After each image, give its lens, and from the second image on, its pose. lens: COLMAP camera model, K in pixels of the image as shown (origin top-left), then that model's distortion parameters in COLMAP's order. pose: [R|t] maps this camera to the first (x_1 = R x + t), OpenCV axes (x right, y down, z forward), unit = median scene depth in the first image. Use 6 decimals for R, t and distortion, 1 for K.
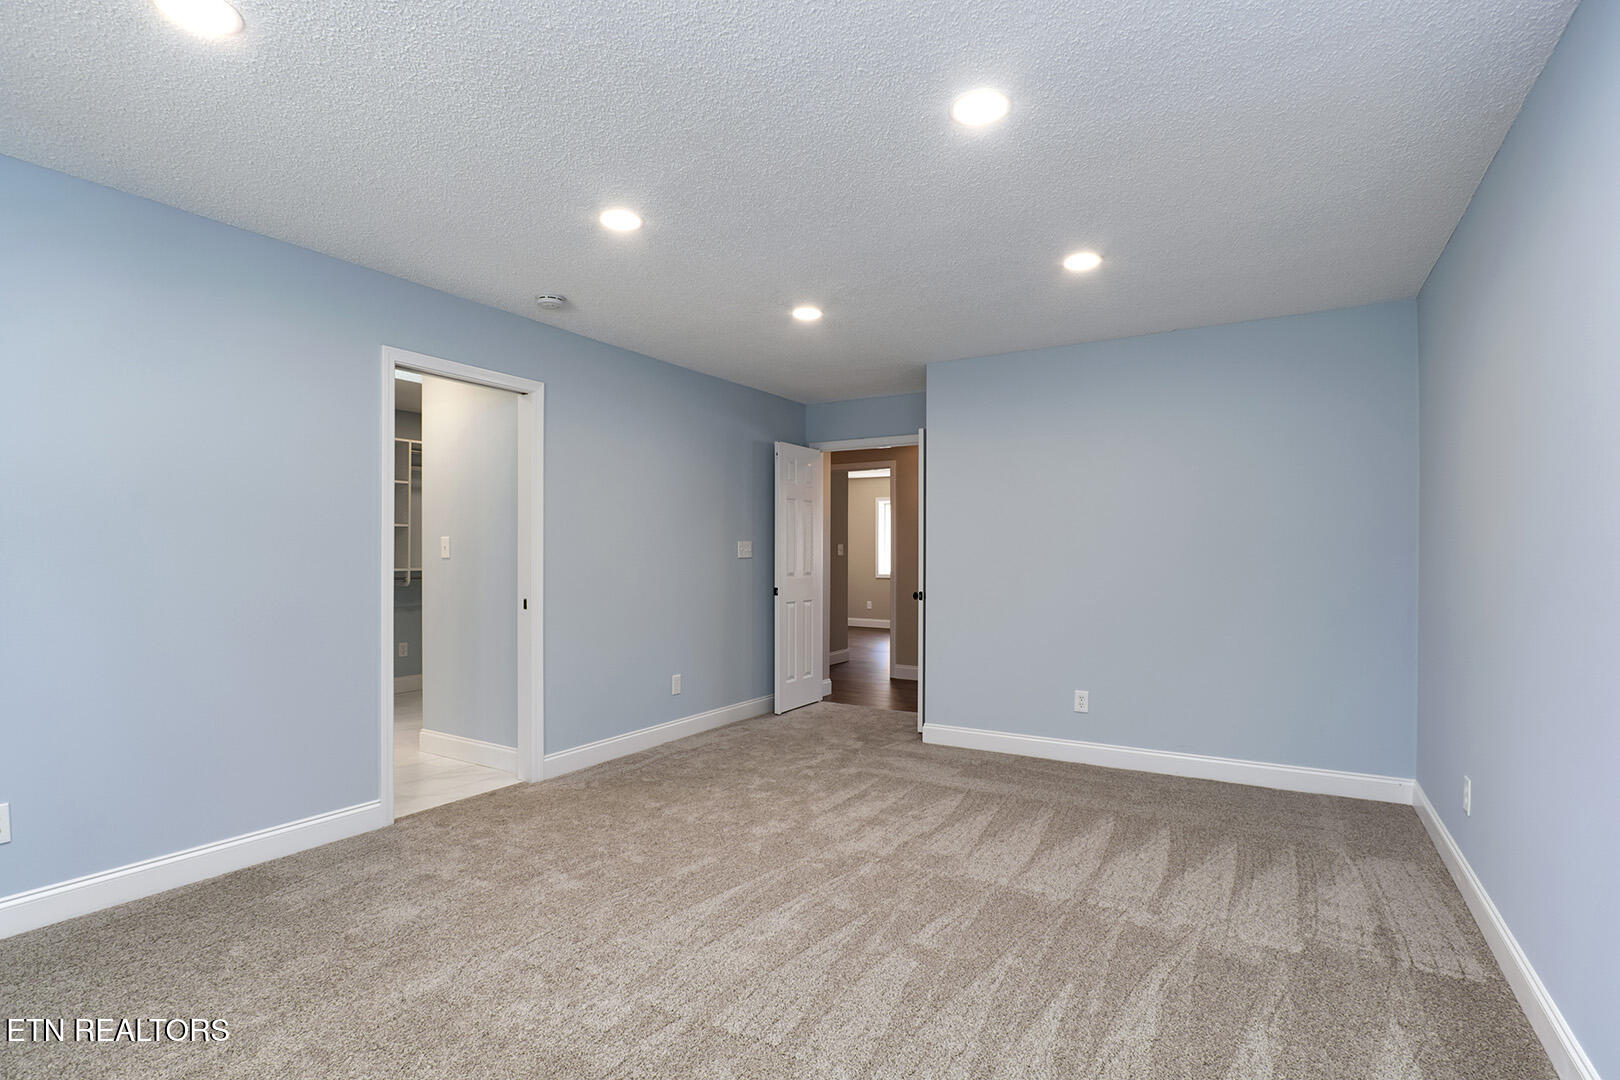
lens RADIAL K [[767.3, 0, 852.8], [0, 767.3, 566.7], [0, 0, 1]] dist [-0.015607, -0.001135]
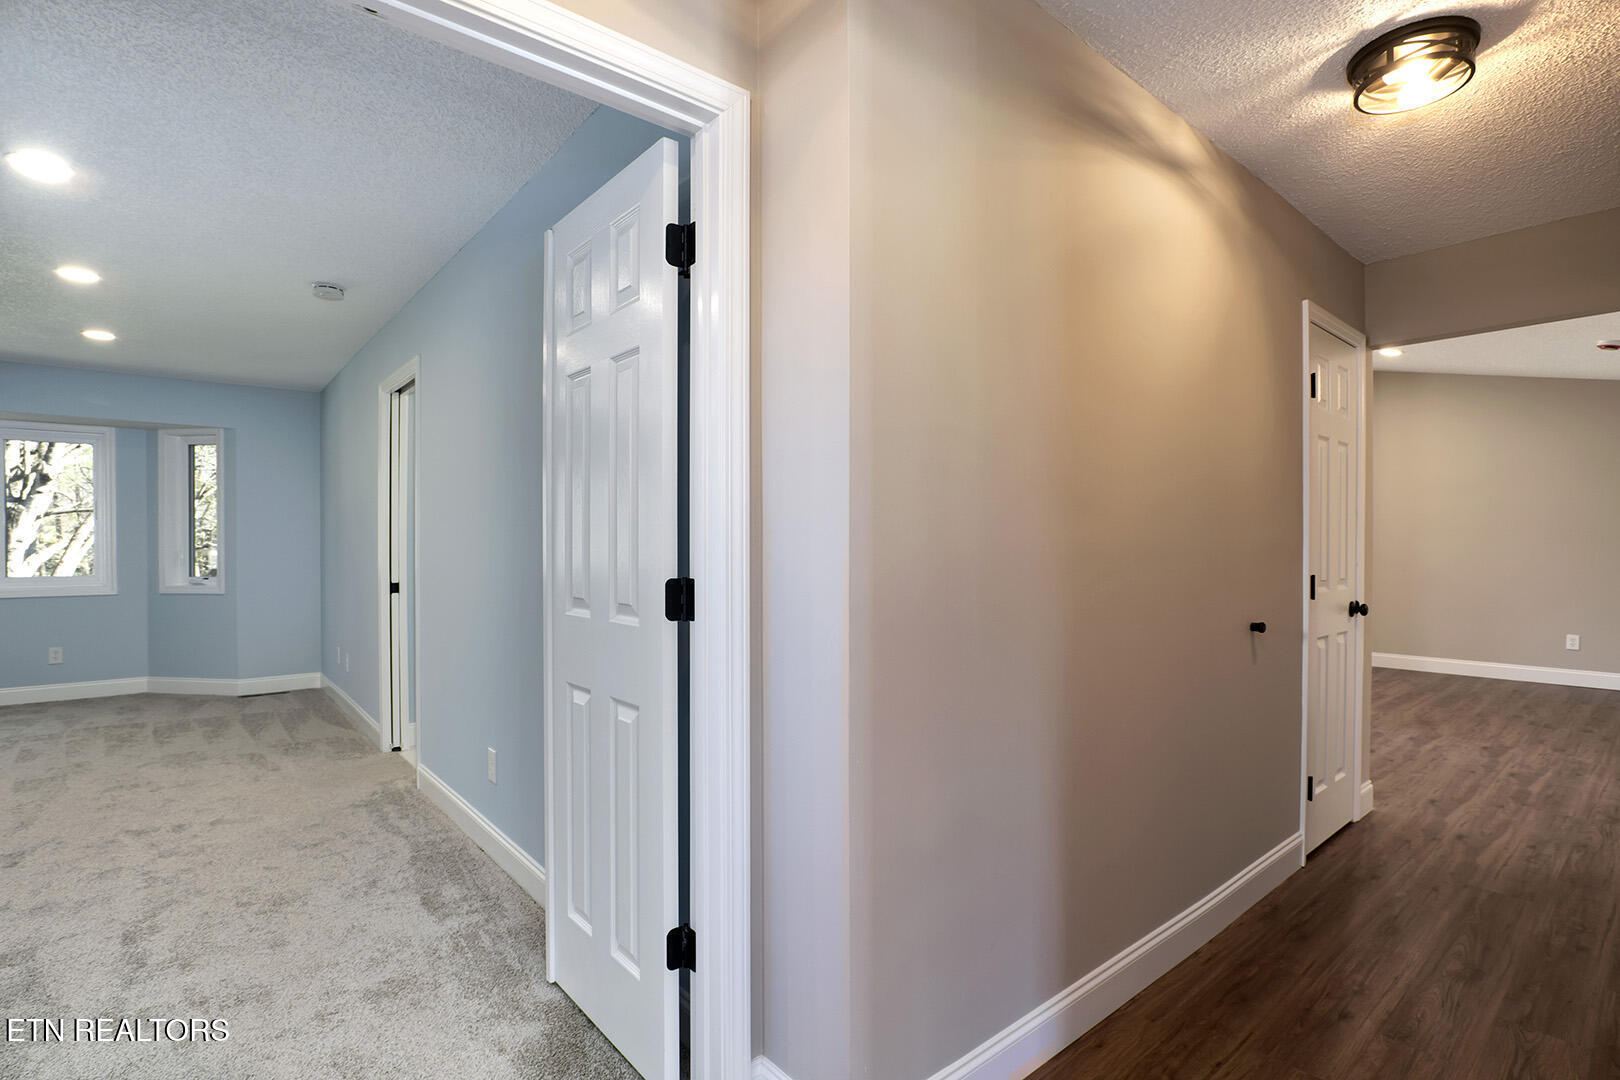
lens RADIAL K [[767.3, 0, 816.6], [0, 767.3, 550.4], [0, 0, 1]] dist [-0.015607, -0.001135]
pose [[0.345494, -0.019526, 0.938218, -0.416800], [0.008941, 0.999807, 0.017515, -0.000233], [-0.938378, 0.002337, 0.345602, -0.562220]]
